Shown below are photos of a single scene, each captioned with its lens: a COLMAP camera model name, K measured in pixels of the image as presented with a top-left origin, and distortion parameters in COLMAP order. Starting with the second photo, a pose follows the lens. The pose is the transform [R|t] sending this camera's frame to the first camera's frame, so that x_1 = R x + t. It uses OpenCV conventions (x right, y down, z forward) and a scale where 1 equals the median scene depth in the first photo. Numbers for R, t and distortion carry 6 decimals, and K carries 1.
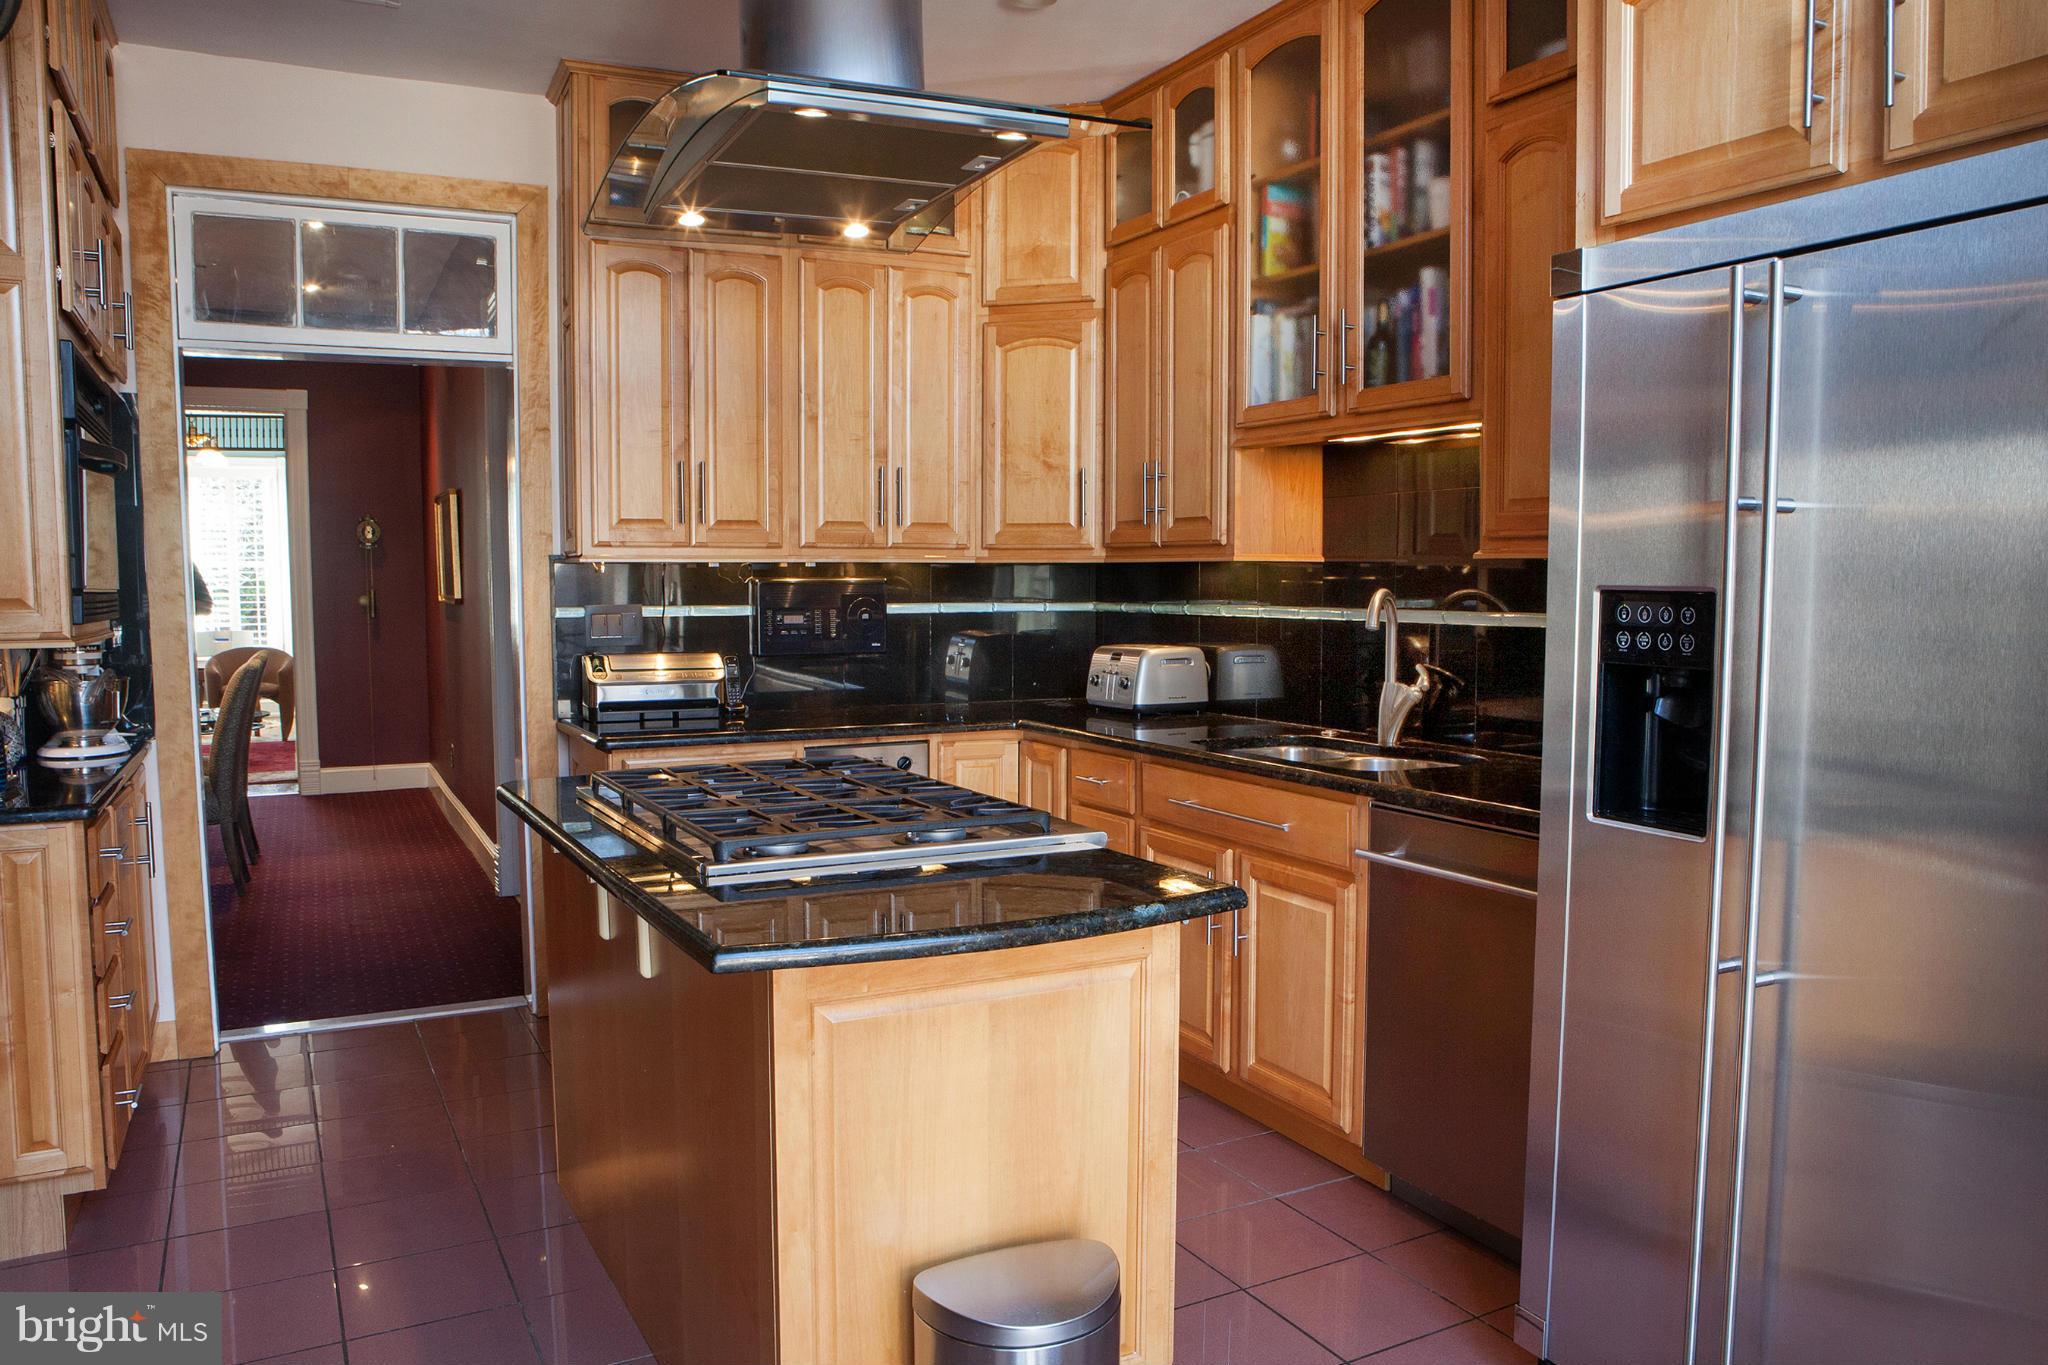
lens RADIAL K [[1515.6, 0, 1024.8], [0, 1515.6, 645.3], [0, 0, 1]] dist [-0.005428, -0.002567]
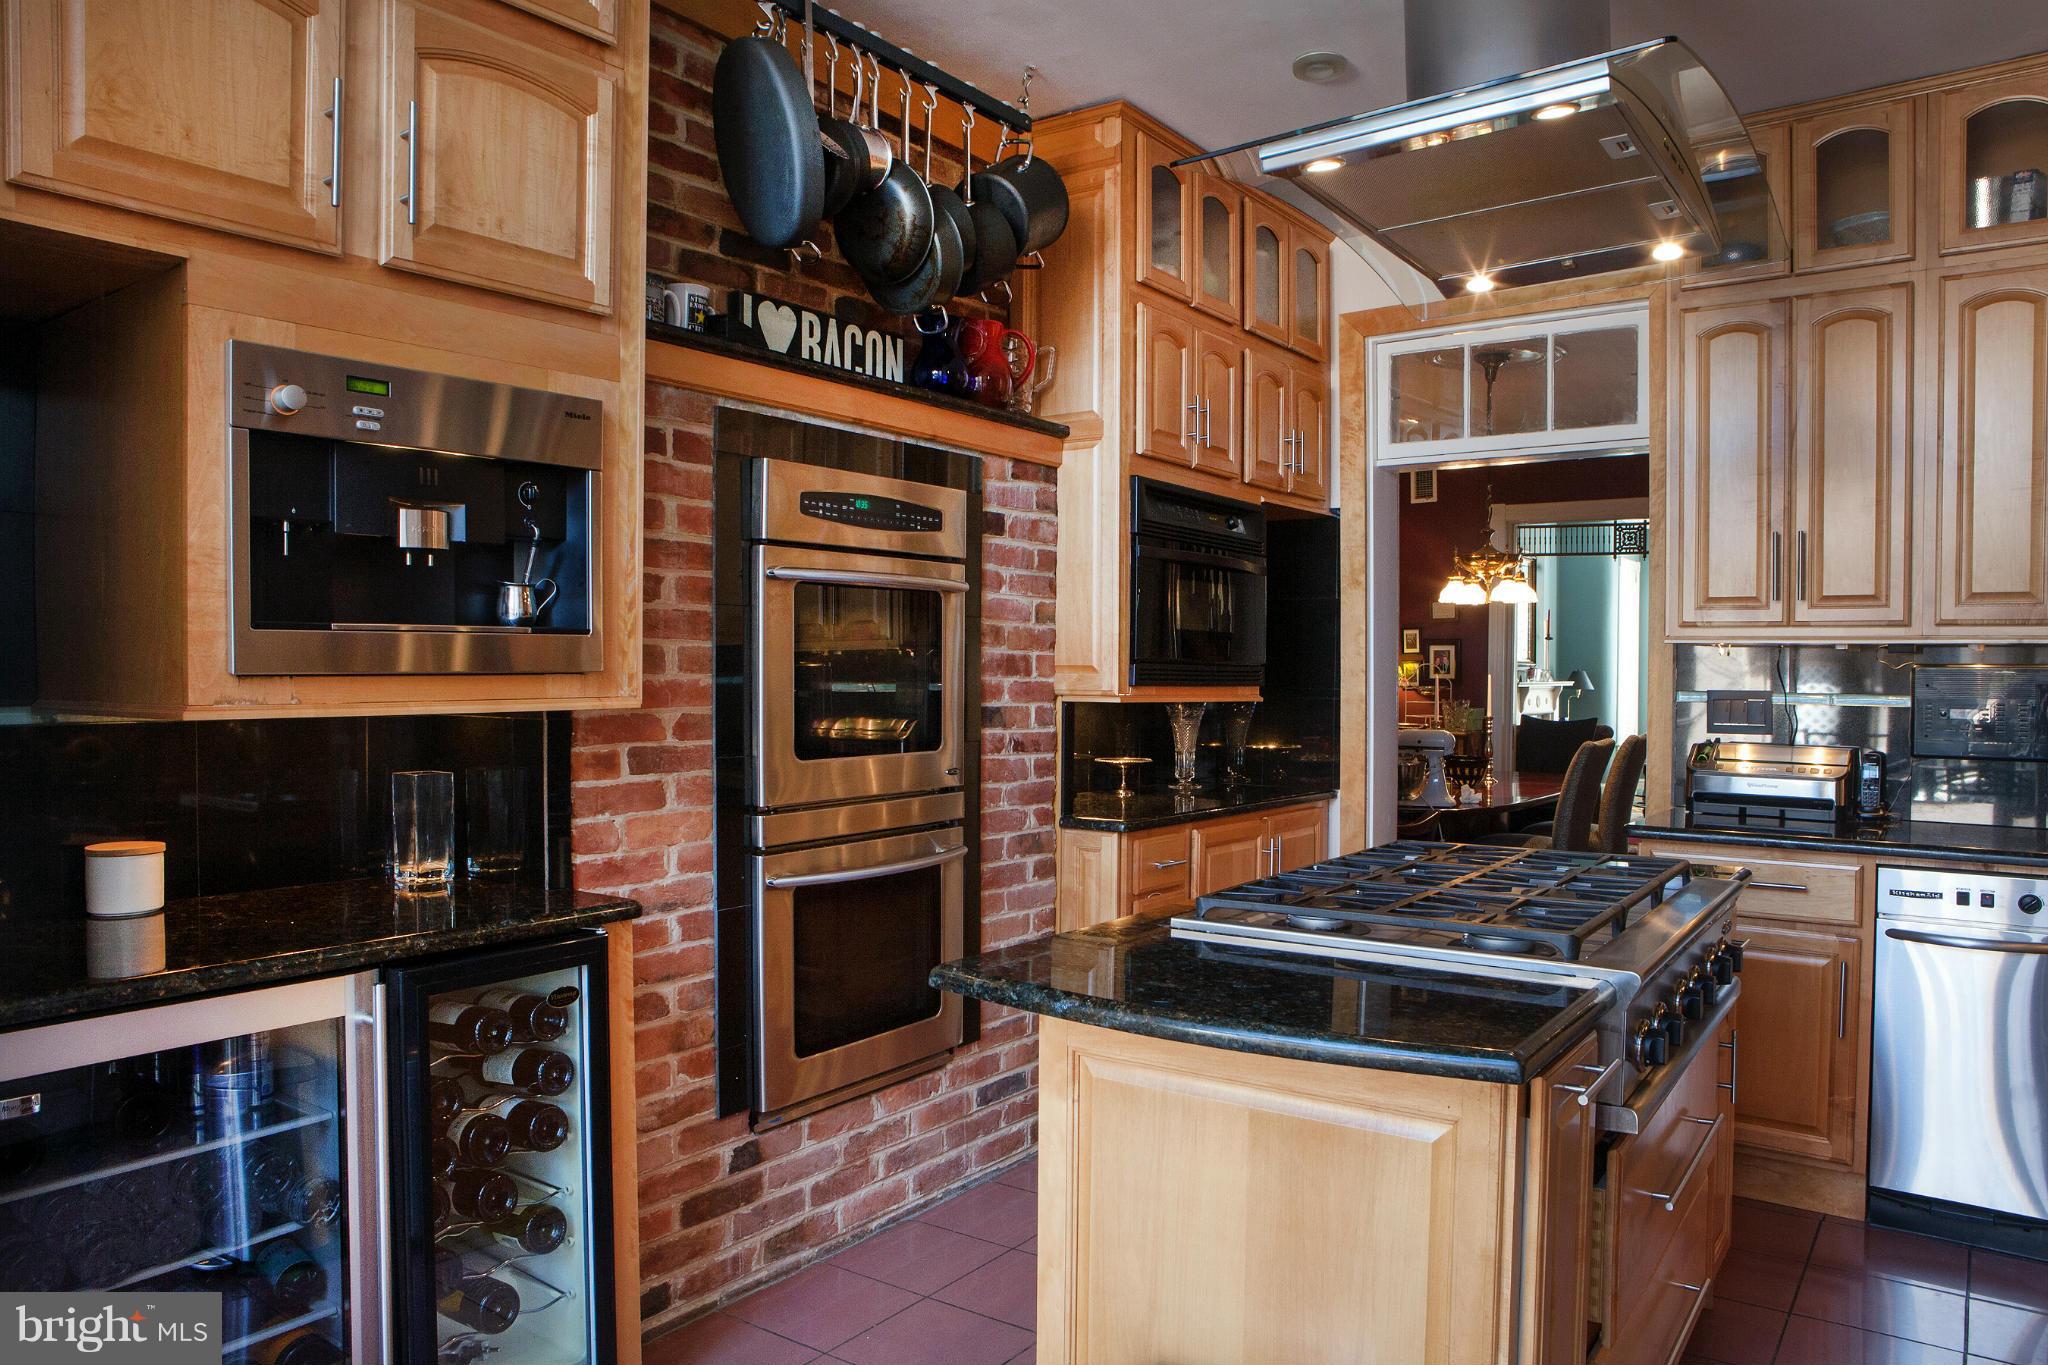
lens RADIAL K [[1417.7, 0, 1024.0], [0, 1417.7, 682.5], [0, 0, 1]] dist [-0.094808, 0.000934]
pose [[0.467230, 0.018451, -0.883943, 0.306539], [-0.055178, 0.998442, -0.008325, -0.000157], [0.882412, 0.052664, 0.467520, 0.234766]]
